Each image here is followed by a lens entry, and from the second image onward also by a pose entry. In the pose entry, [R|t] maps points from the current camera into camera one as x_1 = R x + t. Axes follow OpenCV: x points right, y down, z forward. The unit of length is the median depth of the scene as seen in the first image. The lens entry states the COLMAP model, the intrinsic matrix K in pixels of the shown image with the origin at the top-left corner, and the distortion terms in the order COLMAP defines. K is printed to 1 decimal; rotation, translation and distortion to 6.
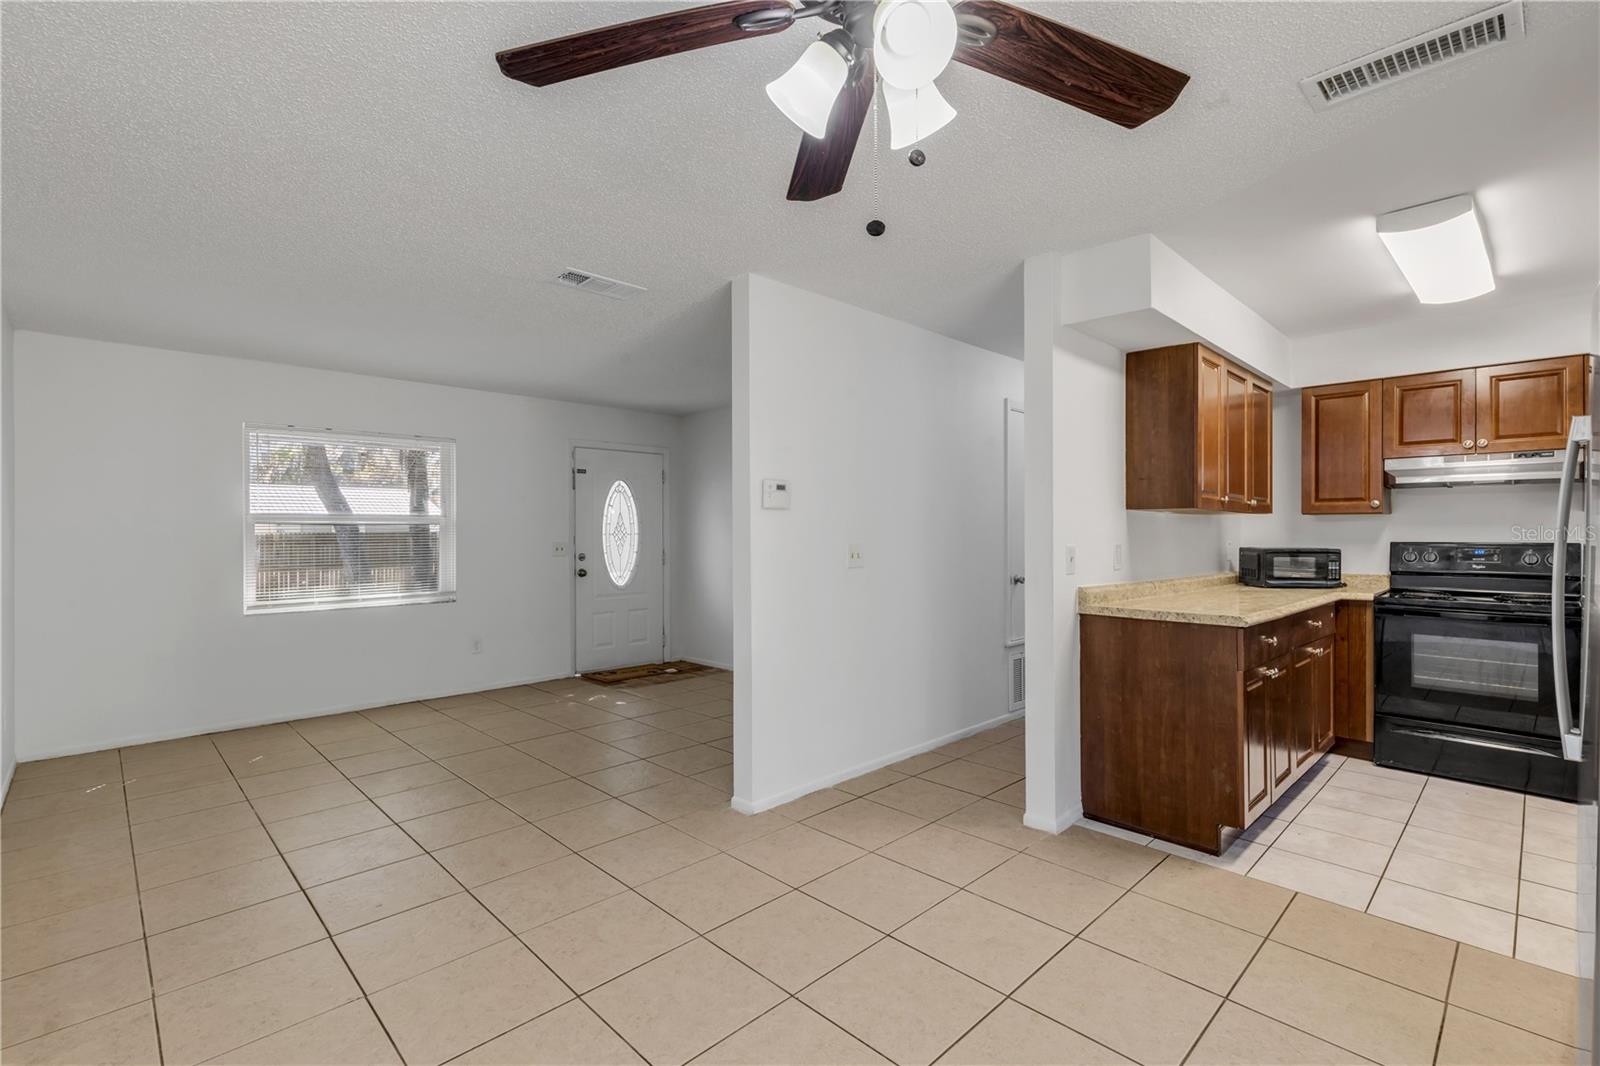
lens RADIAL K [[724.1, 0, 799.6], [0, 724.1, 528.3], [0, 0, 1]] dist [-0.000480, -0.000310]
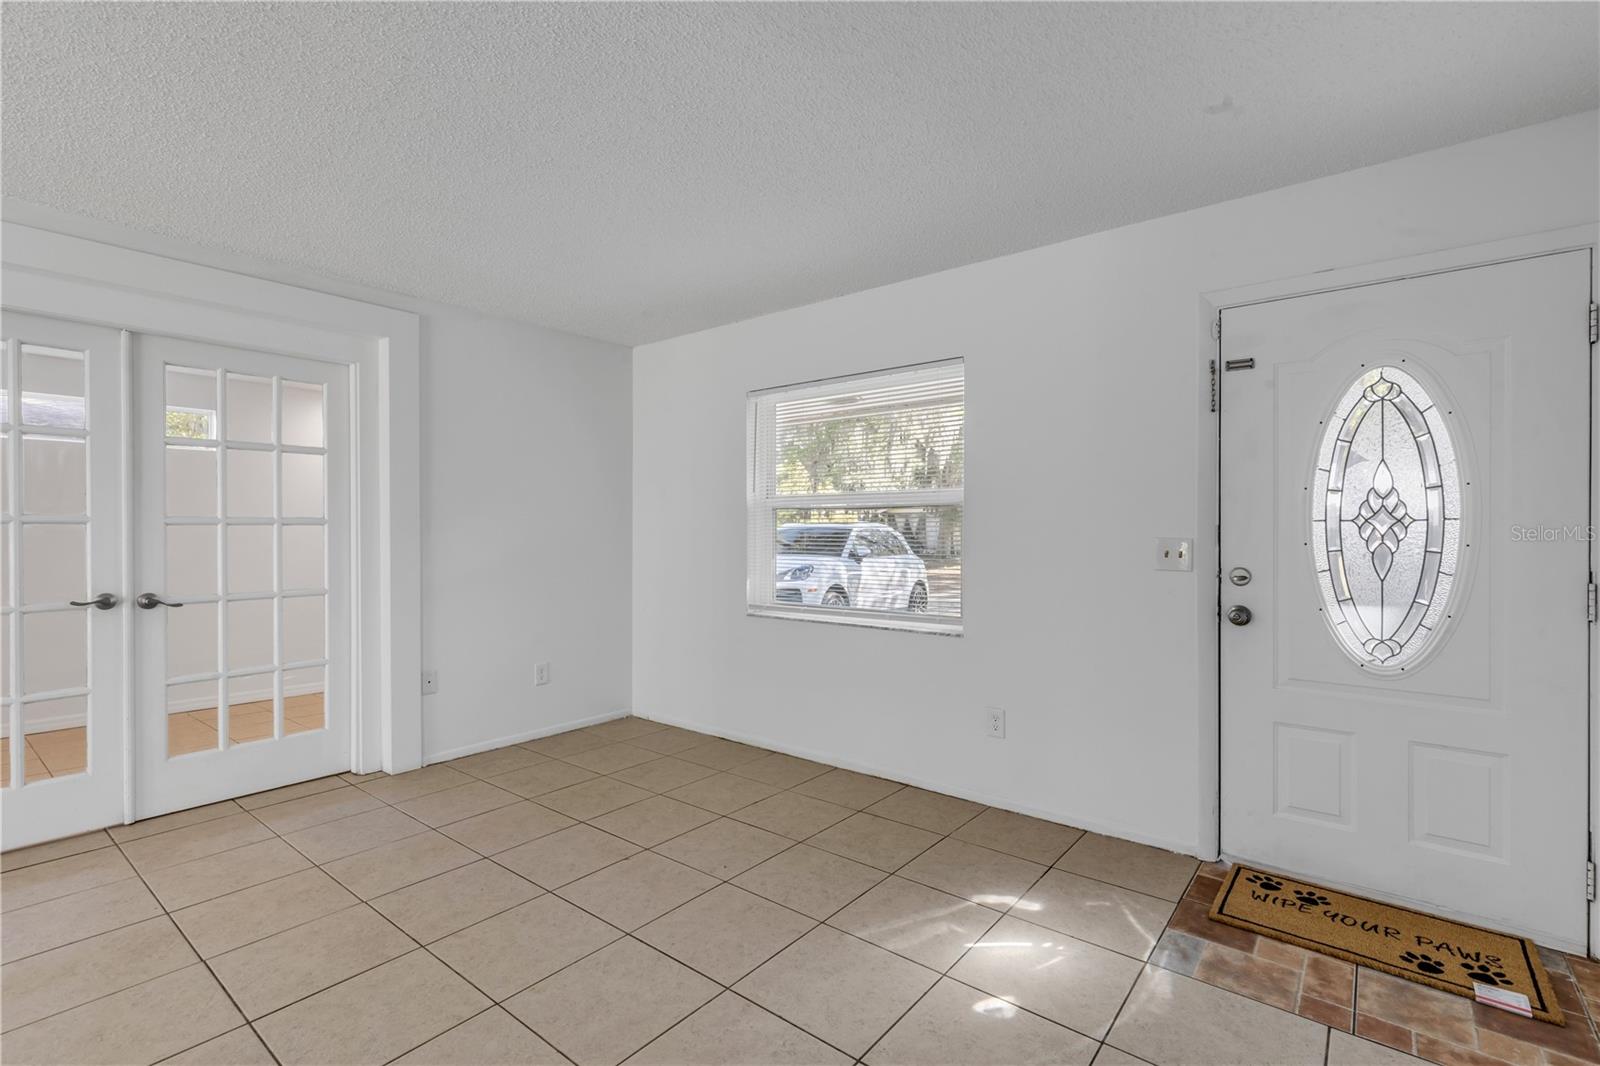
lens RADIAL K [[724.1, 0, 799.6], [0, 724.1, 528.3], [0, 0, 1]] dist [-0.000480, -0.000310]
pose [[0.121301, 0.004753, -0.992604, 0.096564], [0.006398, 0.999964, 0.005570, 0.012065], [0.992595, -0.007026, 0.121266, 0.963445]]
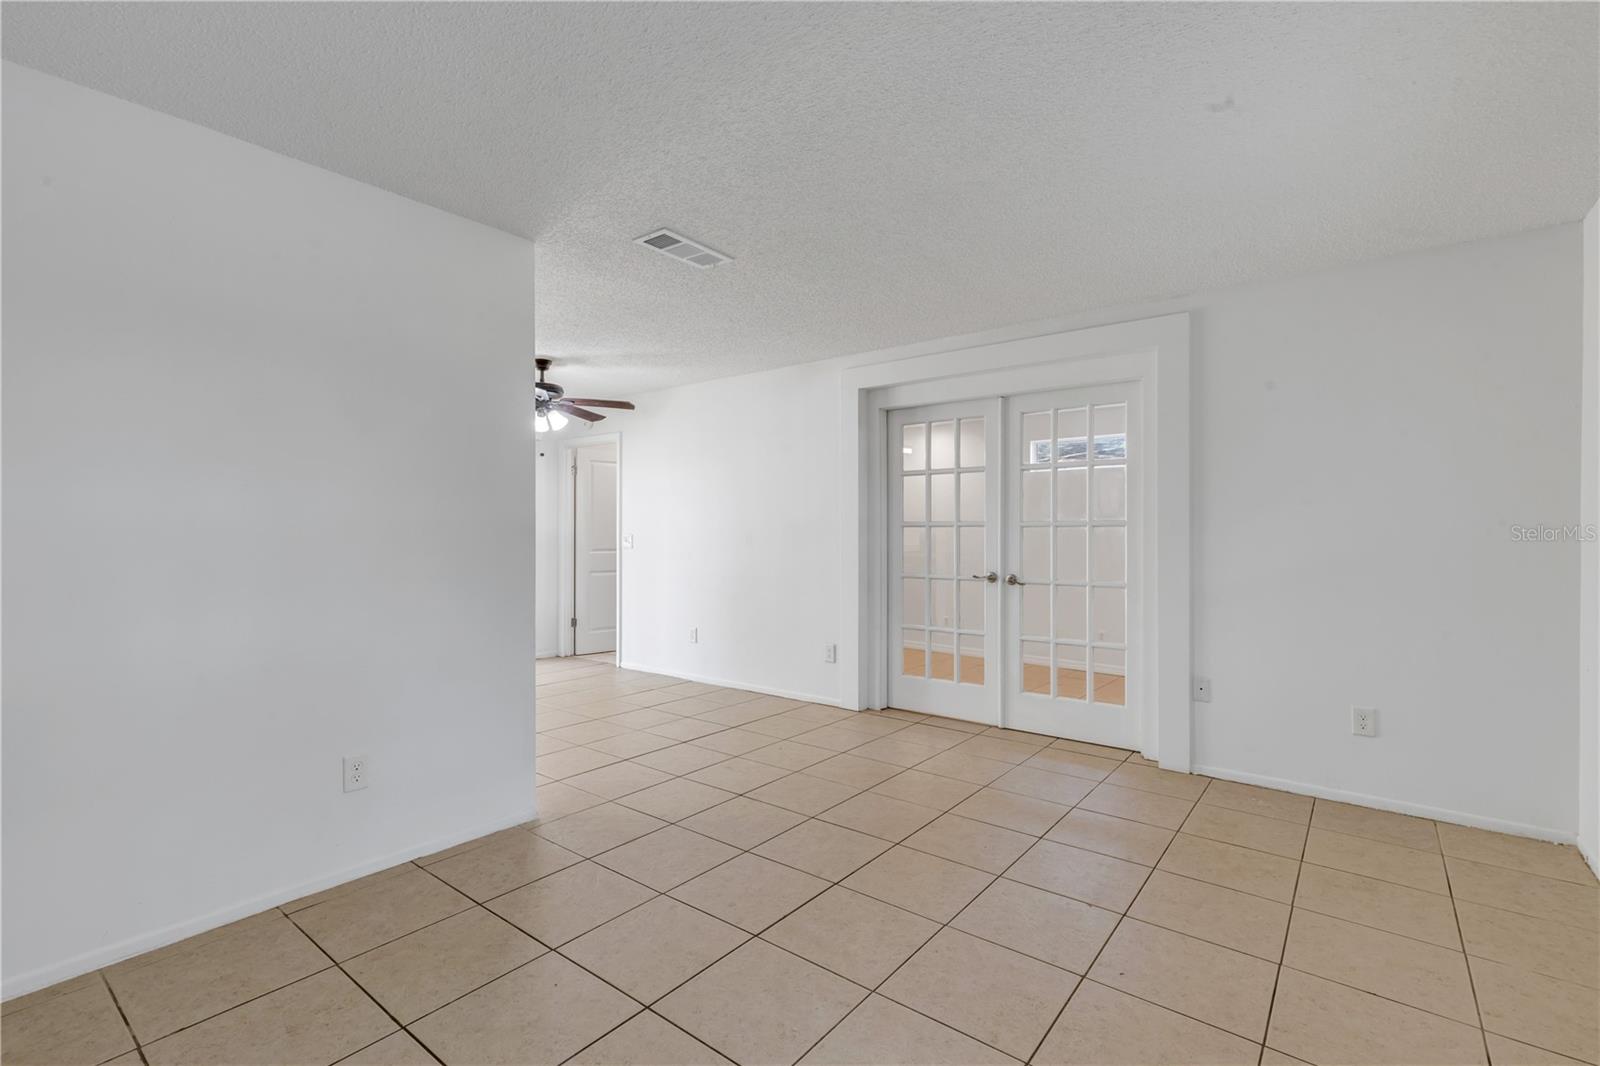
lens RADIAL K [[724.1, 0, 799.6], [0, 724.1, 528.3], [0, 0, 1]] dist [-0.000480, -0.000310]
pose [[-0.991769, 0.003654, -0.127984, -0.219943], [0.005099, 0.999927, -0.010958, 0.019030], [0.127935, -0.011521, -0.991716, 1.359784]]
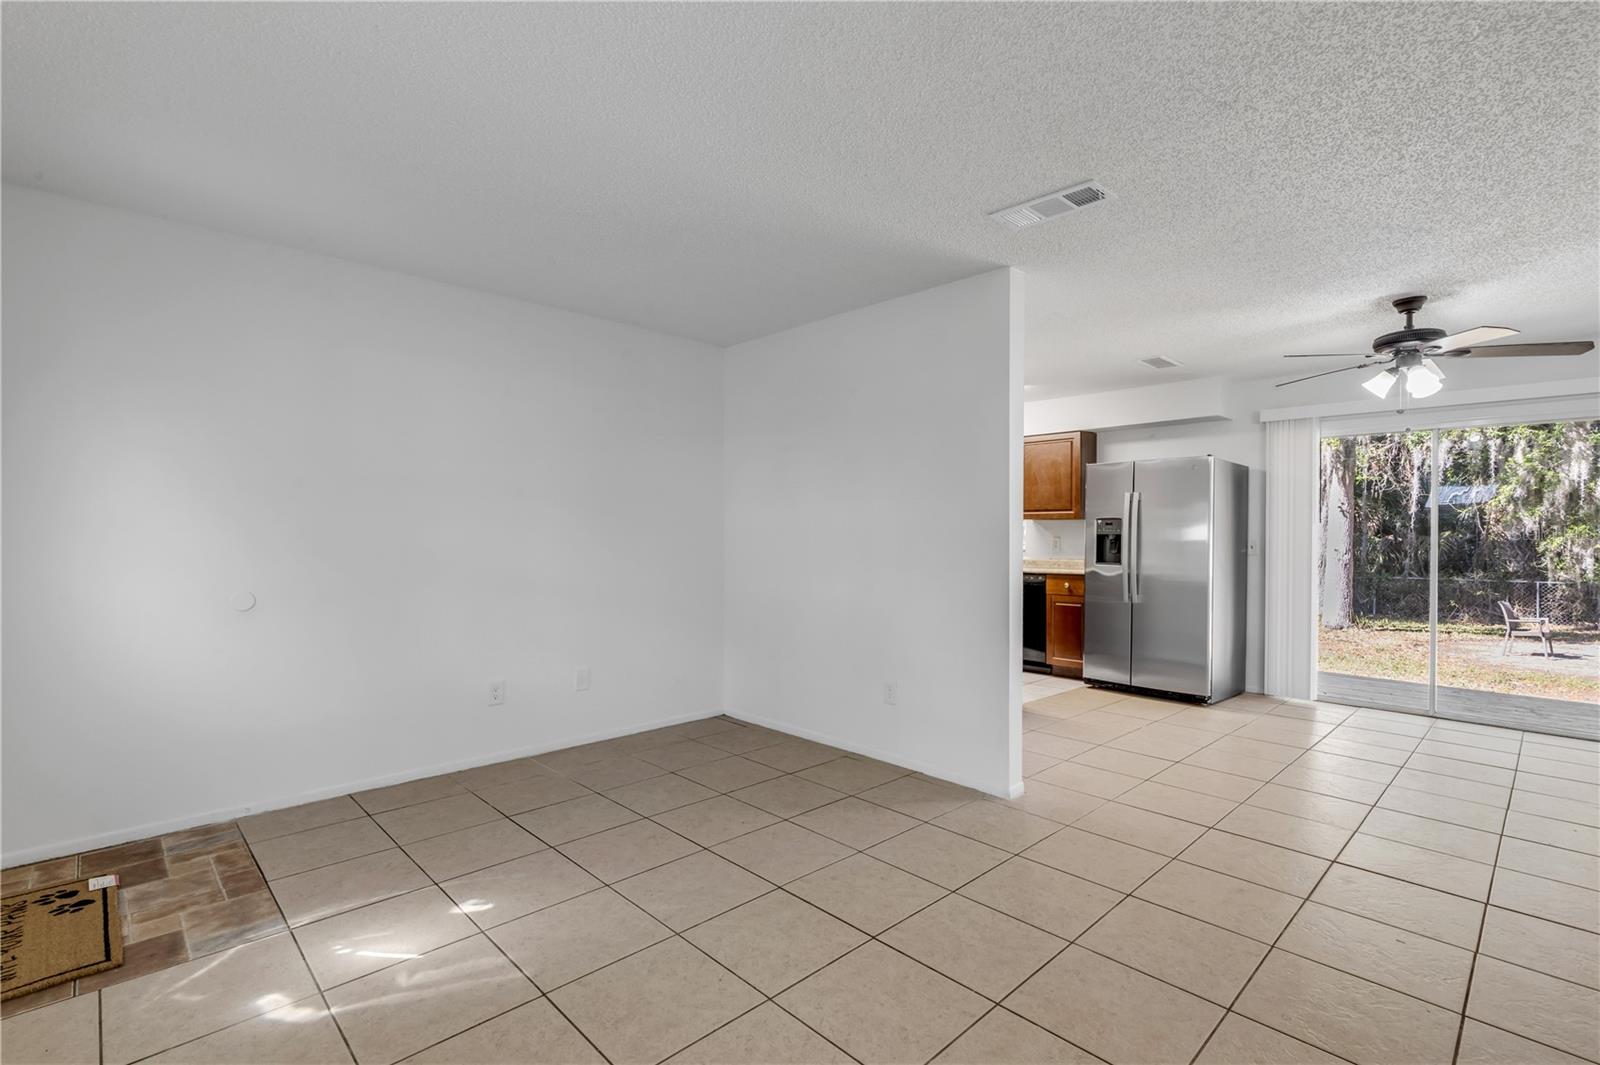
lens RADIAL K [[727.0, 0, 794.0], [0, 727.0, 529.9], [0, 0, 1]] dist [-0.002078, -0.000043]
pose [[0.014614, 0.006879, 0.999870, -0.762088], [-0.014738, 0.999869, -0.006663, 0.017949], [-0.999785, -0.014639, 0.014714, 0.894803]]
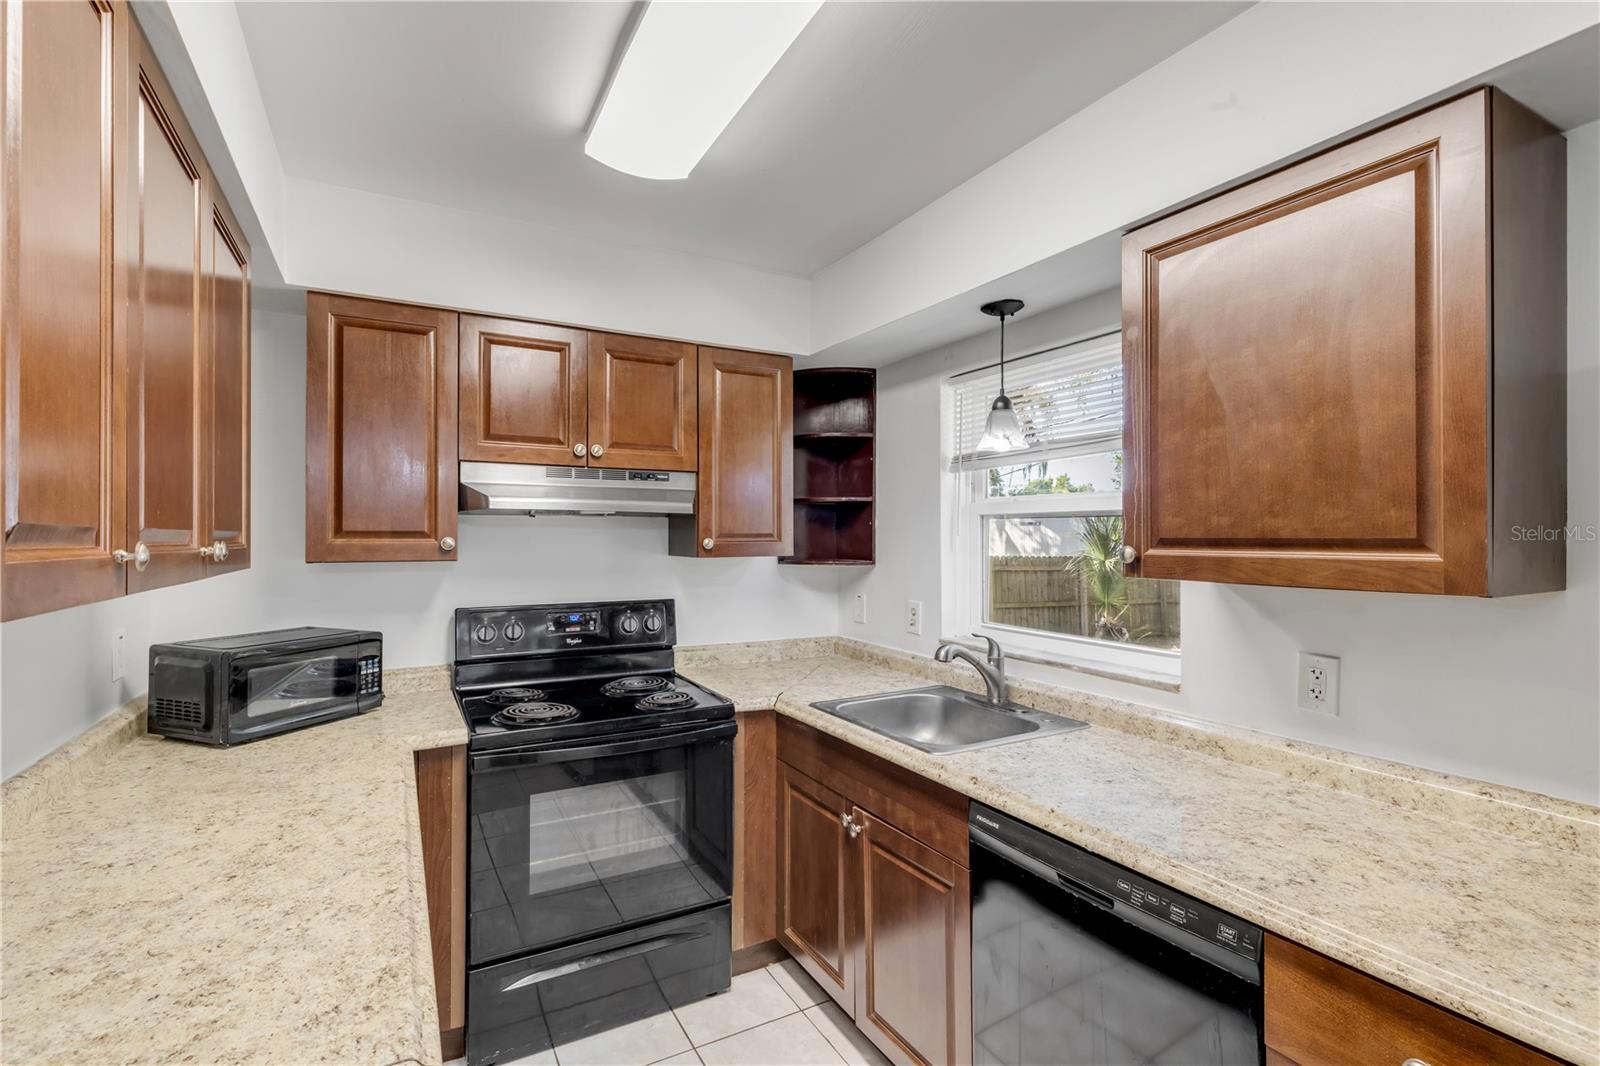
lens RADIAL K [[728.2, 0, 805.3], [0, 728.2, 536.4], [0, 0, 1]] dist [0.000191, -0.000263]
pose [[0.255329, 0.001541, 0.966853, 0.305084], [-0.007369, 0.999973, 0.000352, -0.036621], [-0.966826, -0.007215, 0.255333, 0.538077]]
